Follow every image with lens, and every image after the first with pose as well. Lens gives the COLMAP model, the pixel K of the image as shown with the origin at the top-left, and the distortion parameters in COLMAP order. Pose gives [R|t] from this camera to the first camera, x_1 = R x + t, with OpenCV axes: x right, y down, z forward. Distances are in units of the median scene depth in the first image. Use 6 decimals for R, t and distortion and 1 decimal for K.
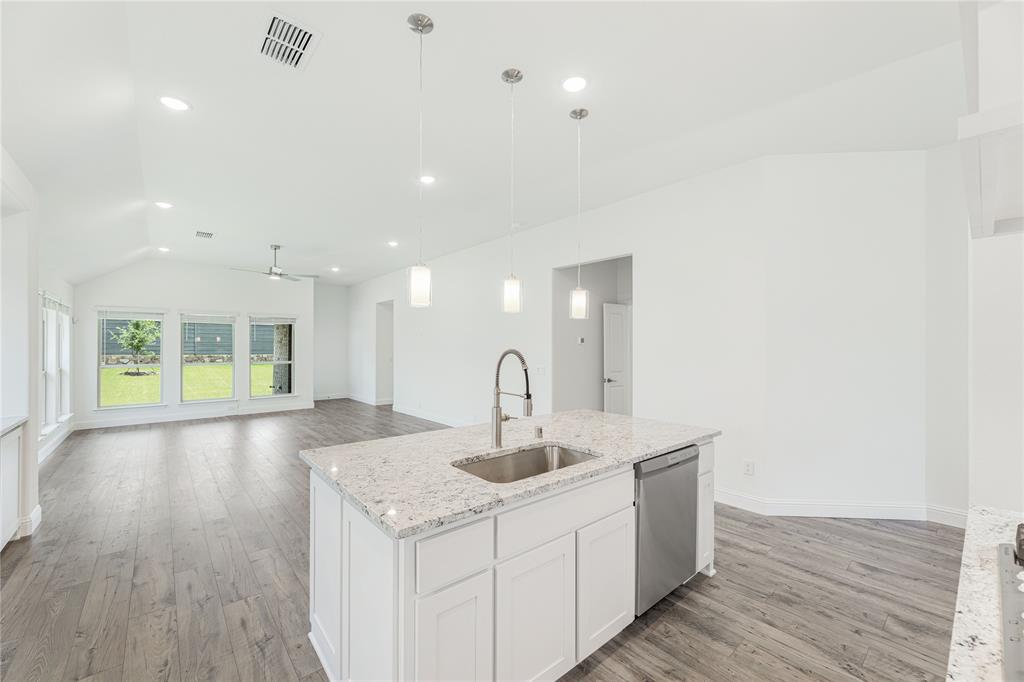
lens RADIAL K [[416.2, 0, 512.3], [0, 416.2, 342.6], [0, 0, 1]] dist [0.002963, -0.000921]
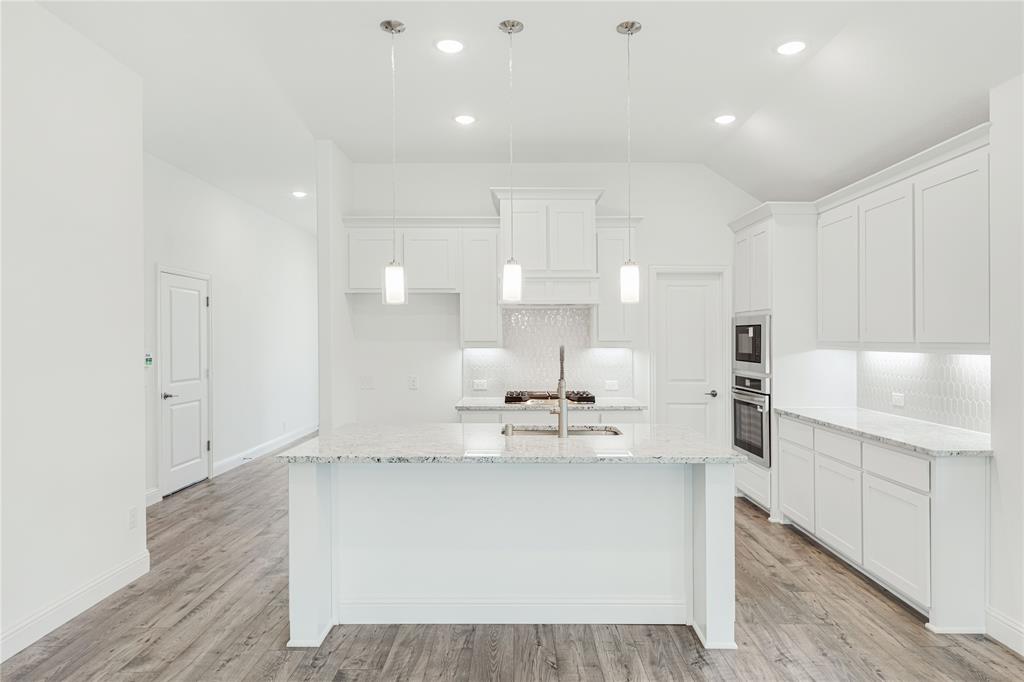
lens RADIAL K [[608.8, 0, 526.1], [0, 608.8, 342.3], [0, 0, 1]] dist [-0.003310, -0.001564]
pose [[-0.769171, -0.000732, 0.639042, -0.242412], [-0.003801, 0.999987, -0.003429, 0.004146], [-0.639032, -0.005067, -0.769164, 0.572380]]
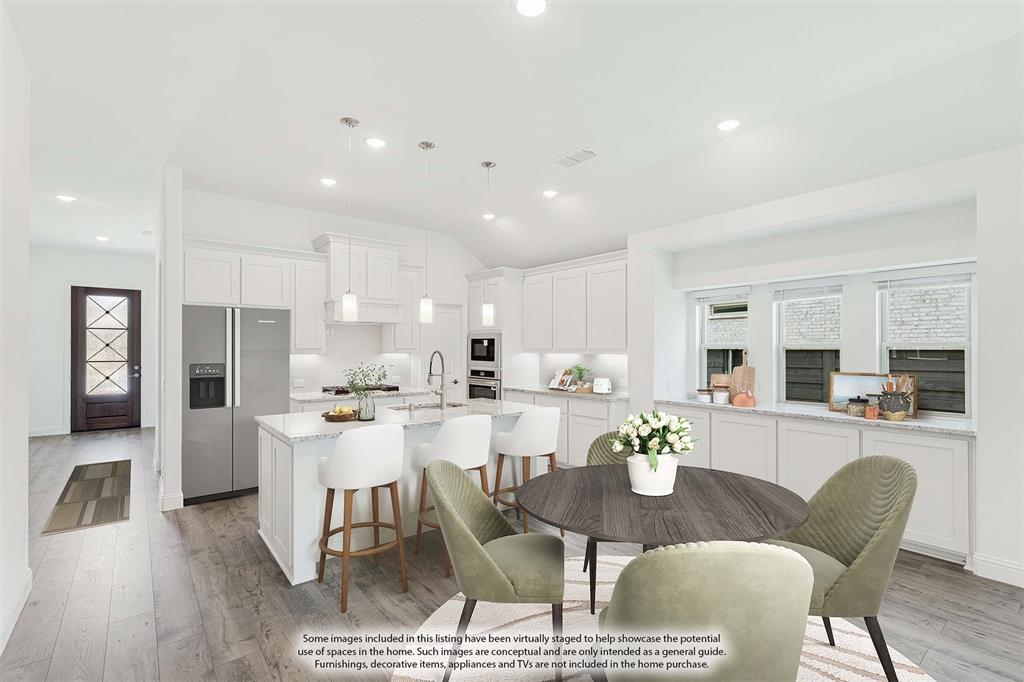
lens RADIAL K [[459.2, 0, 509.4], [0, 459.2, 347.2], [0, 0, 1]] dist [-0.000834, 0.001218]
pose [[-0.999539, 0.000681, 0.030366, -0.090500], [0.000394, 0.999955, -0.009474, 0.005352], [-0.030371, -0.009458, -0.999494, 0.721300]]
